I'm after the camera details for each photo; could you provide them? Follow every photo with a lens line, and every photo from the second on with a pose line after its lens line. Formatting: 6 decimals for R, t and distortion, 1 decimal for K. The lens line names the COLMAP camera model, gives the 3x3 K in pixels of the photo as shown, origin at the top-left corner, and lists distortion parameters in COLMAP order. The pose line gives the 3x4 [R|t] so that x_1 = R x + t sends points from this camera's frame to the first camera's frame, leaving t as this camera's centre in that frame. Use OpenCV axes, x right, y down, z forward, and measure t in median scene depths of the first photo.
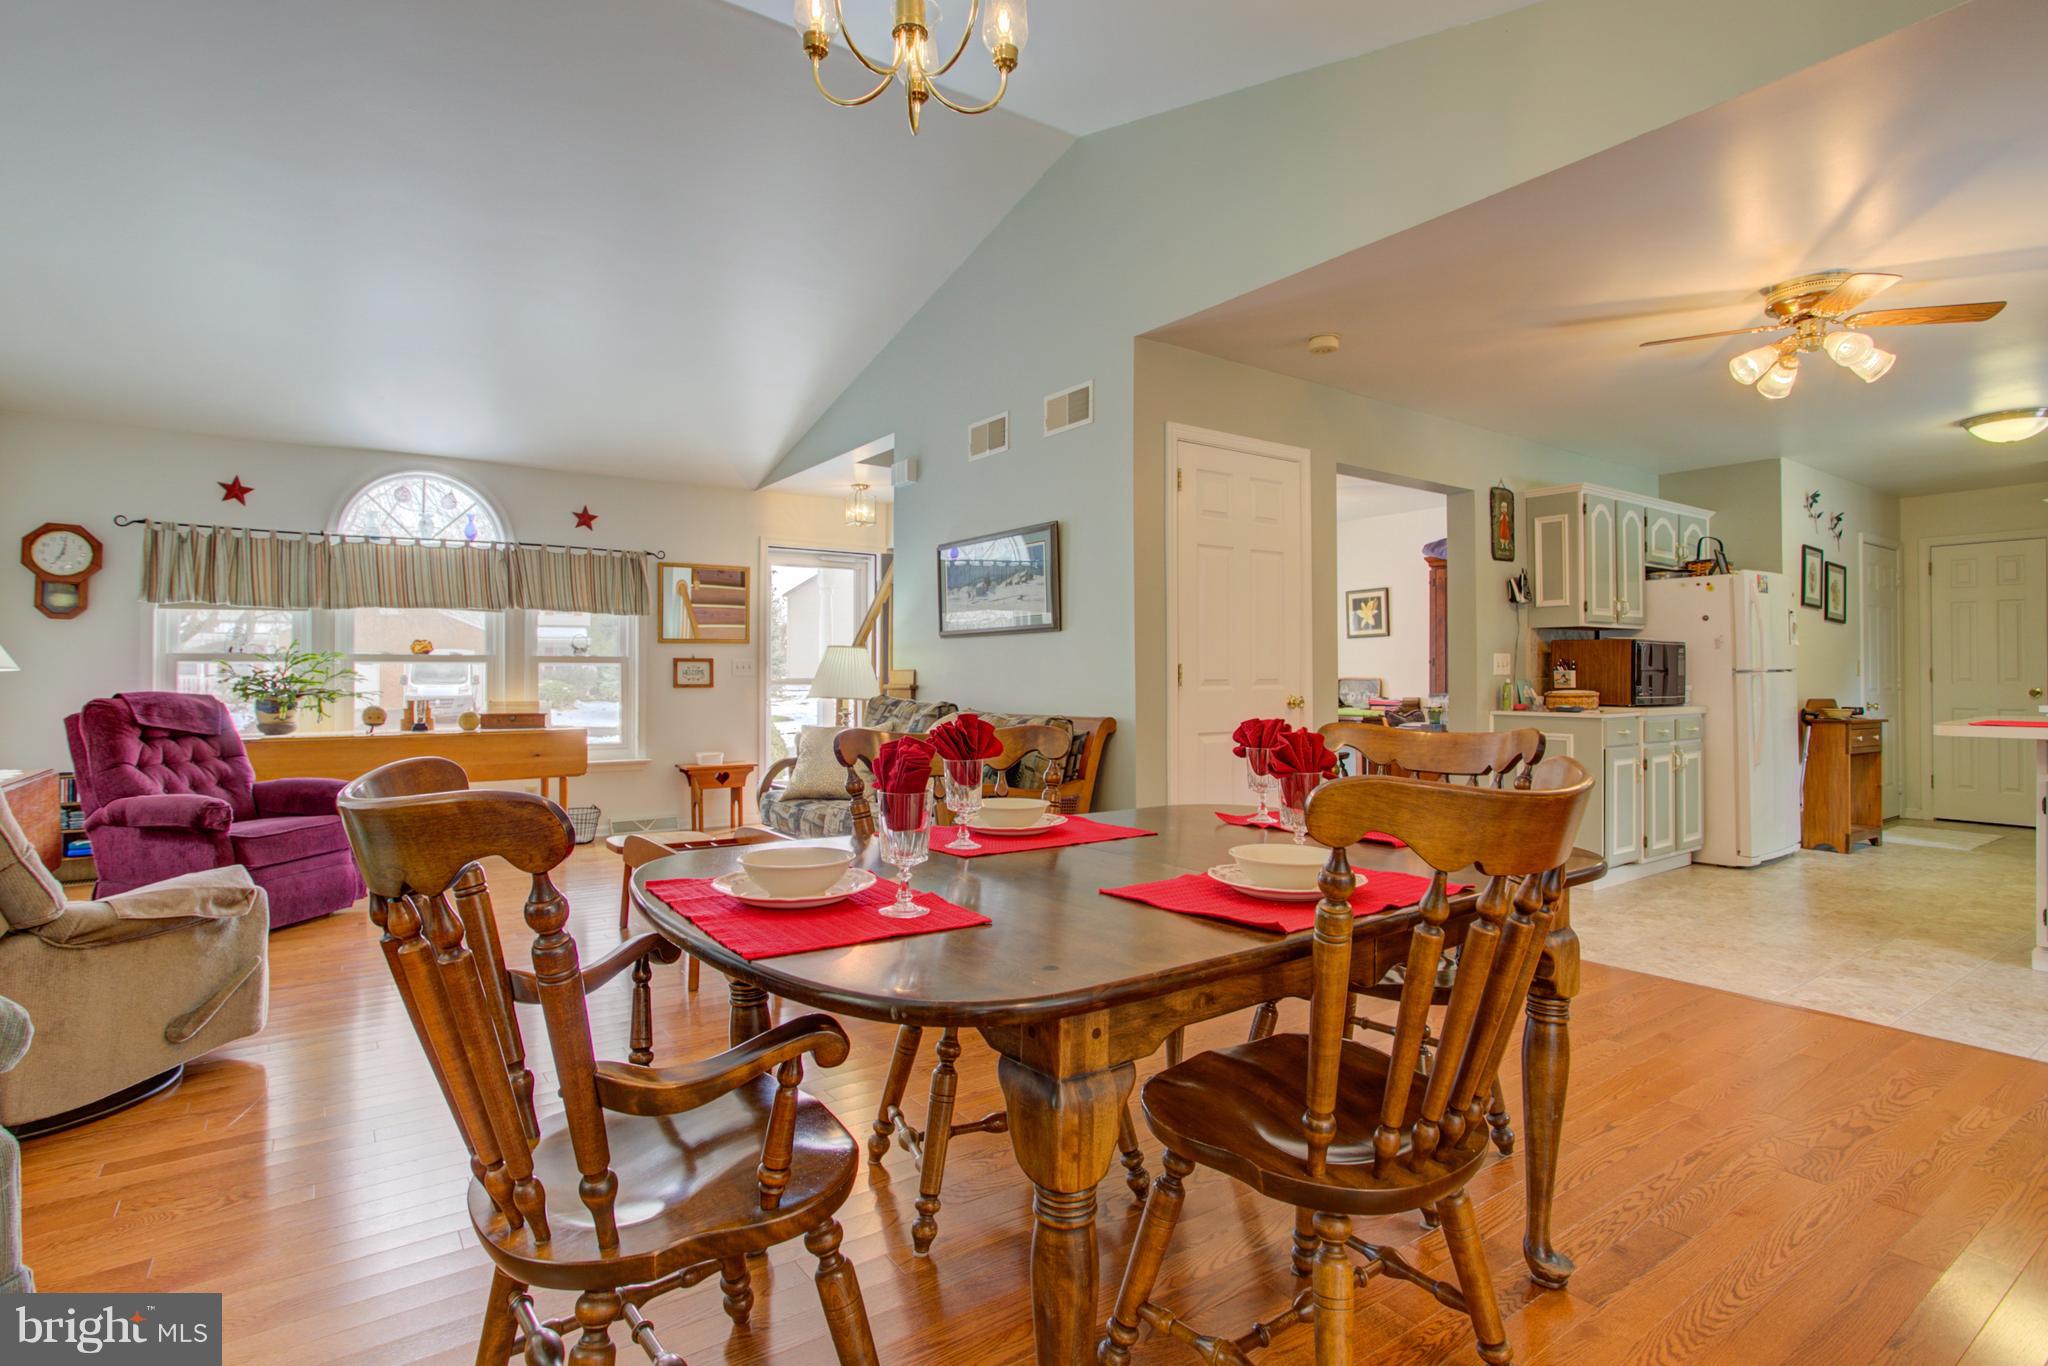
lens RADIAL K [[1017.8, 0, 1024.5], [0, 1017.8, 657.6], [0, 0, 1]] dist [-0.052312, 0.032908]
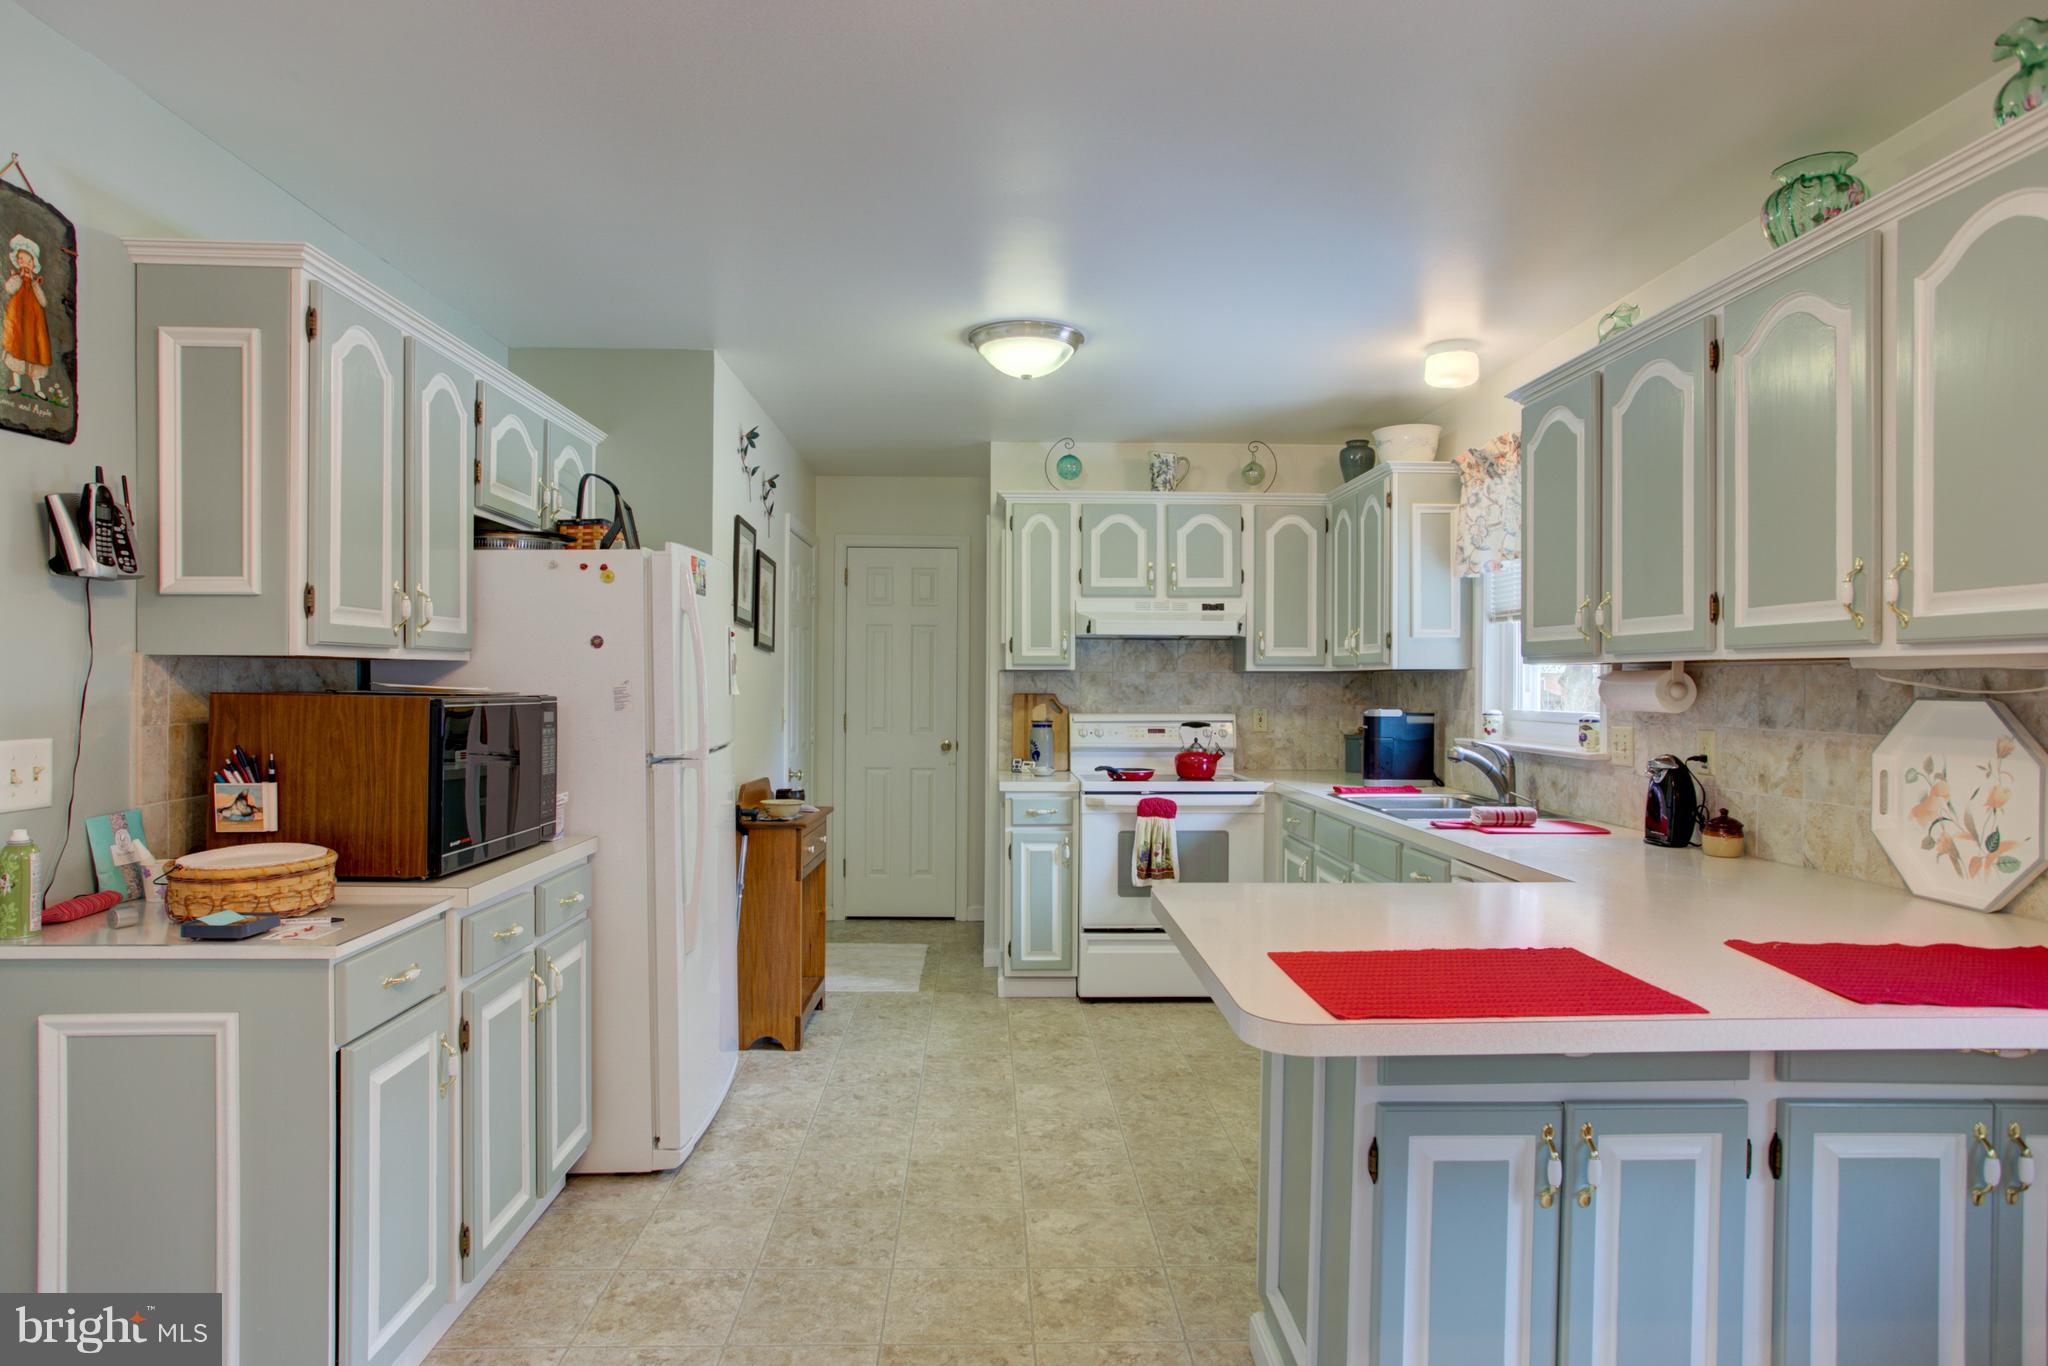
lens RADIAL K [[1170.9, 0, 1003.0], [0, 1170.9, 682.3], [0, 0, 1]] dist [-0.050796, 0.048401]
pose [[0.564296, 0.002144, 0.825570, 0.728297], [-0.017563, 0.999801, 0.009408, -0.061080], [-0.825386, -0.019808, 0.564222, 1.147505]]
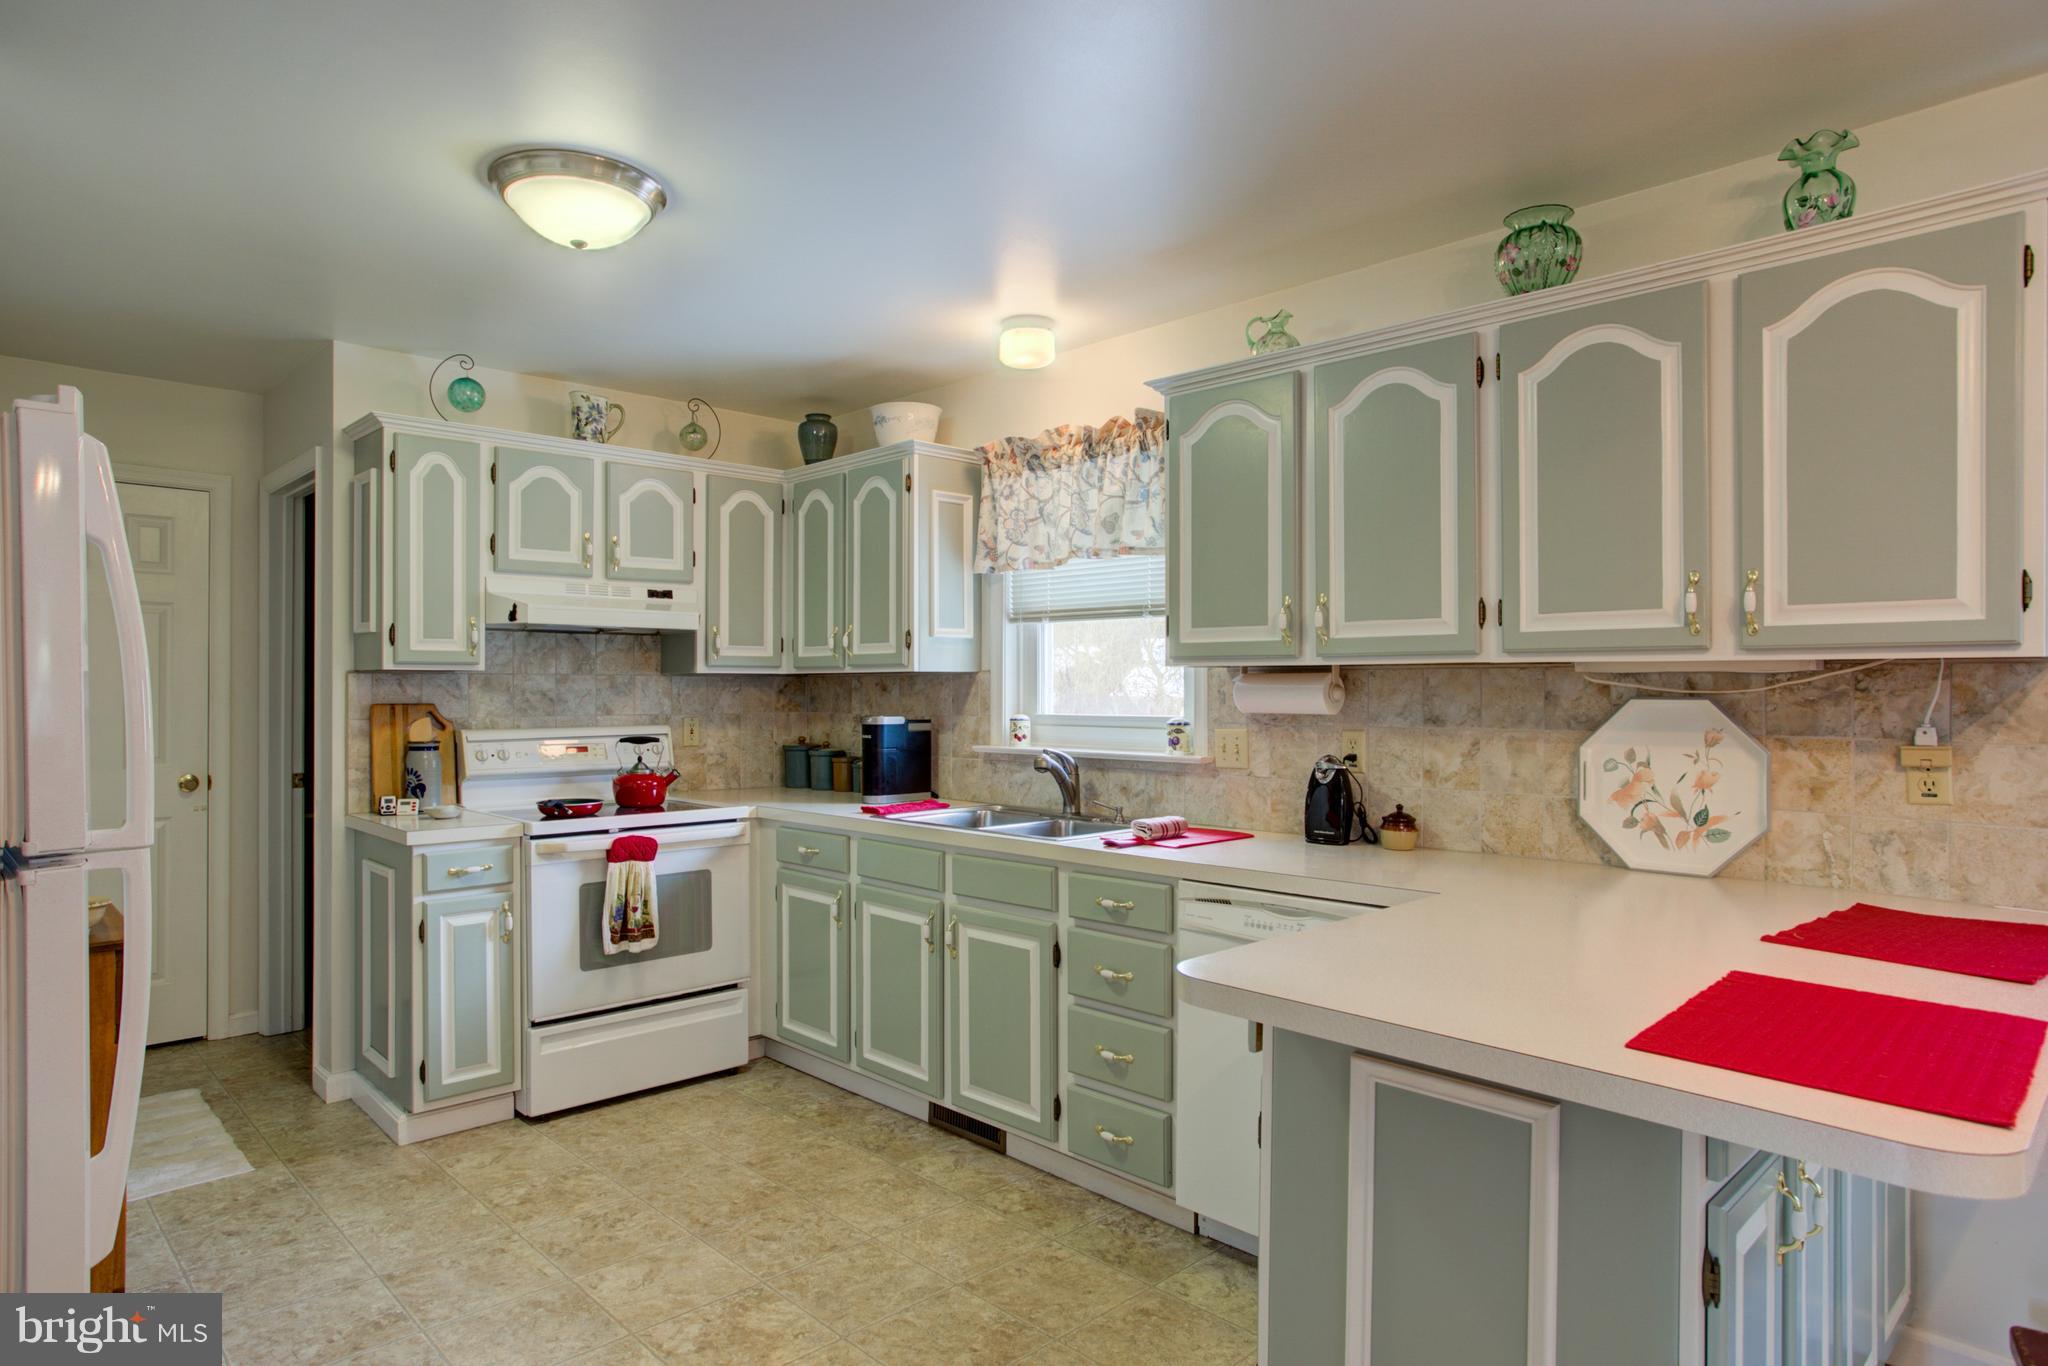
lens RADIAL K [[1170.9, 0, 1003.0], [0, 1170.9, 682.3], [0, 0, 1]] dist [-0.050796, 0.048401]
pose [[-0.140881, 0.005819, 0.990009, 0.902763], [-0.016126, 0.999837, -0.008172, -0.050263], [-0.989895, -0.017116, -0.140765, 1.697428]]
